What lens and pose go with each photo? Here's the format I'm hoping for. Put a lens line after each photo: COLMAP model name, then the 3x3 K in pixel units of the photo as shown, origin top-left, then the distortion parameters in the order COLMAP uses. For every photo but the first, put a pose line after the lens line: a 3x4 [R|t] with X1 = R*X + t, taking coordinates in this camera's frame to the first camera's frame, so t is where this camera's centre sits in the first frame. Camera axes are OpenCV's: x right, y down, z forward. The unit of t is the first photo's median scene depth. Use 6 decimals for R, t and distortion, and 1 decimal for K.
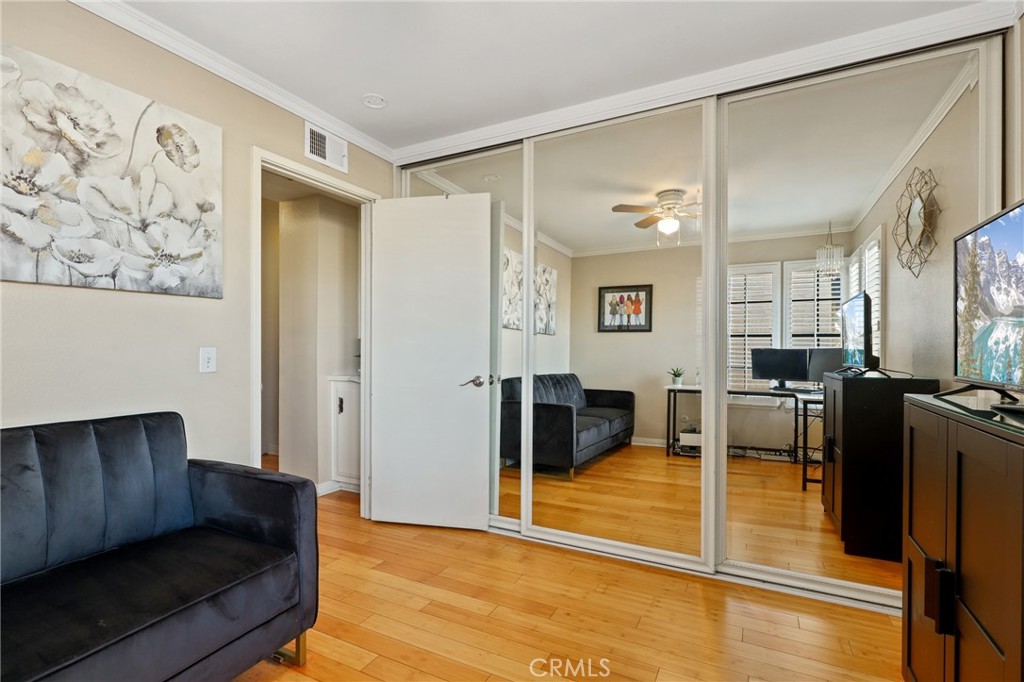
lens RADIAL K [[479.4, 0, 517.7], [0, 479.4, 347.5], [0, 0, 1]] dist [0.002508, 0.000492]
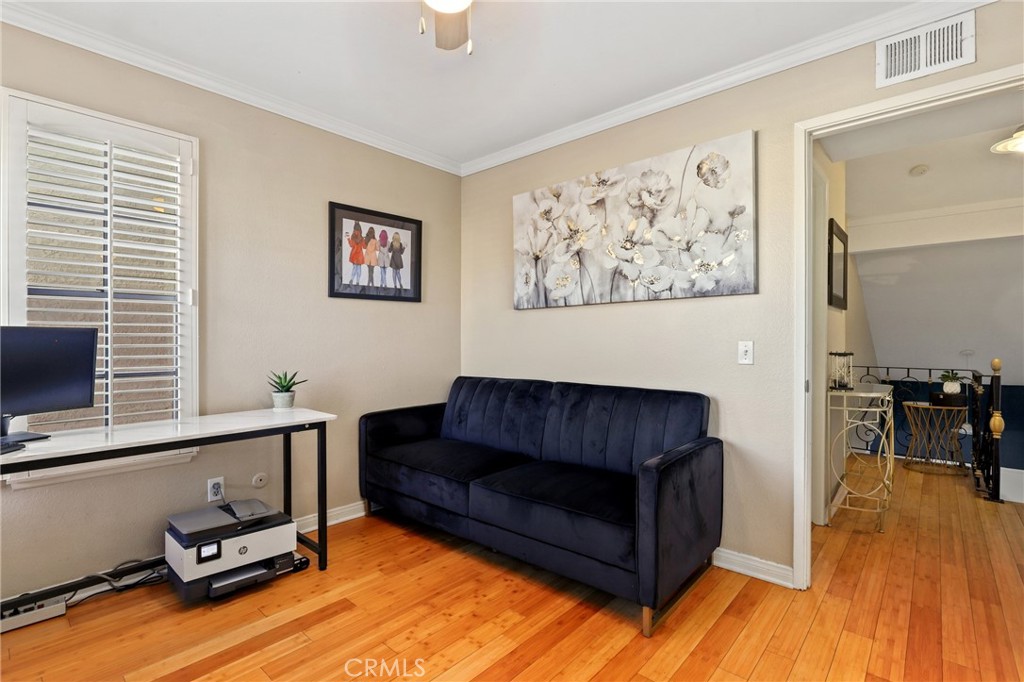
lens RADIAL K [[467.8, 0, 517.4], [0, 467.8, 342.7], [0, 0, 1]] dist [-0.000604, -0.000034]
pose [[-0.230292, -0.010028, -0.973070, 0.576231], [-0.010184, 0.999917, -0.007895, 0.020892], [0.973068, 0.008091, -0.230375, 0.887160]]
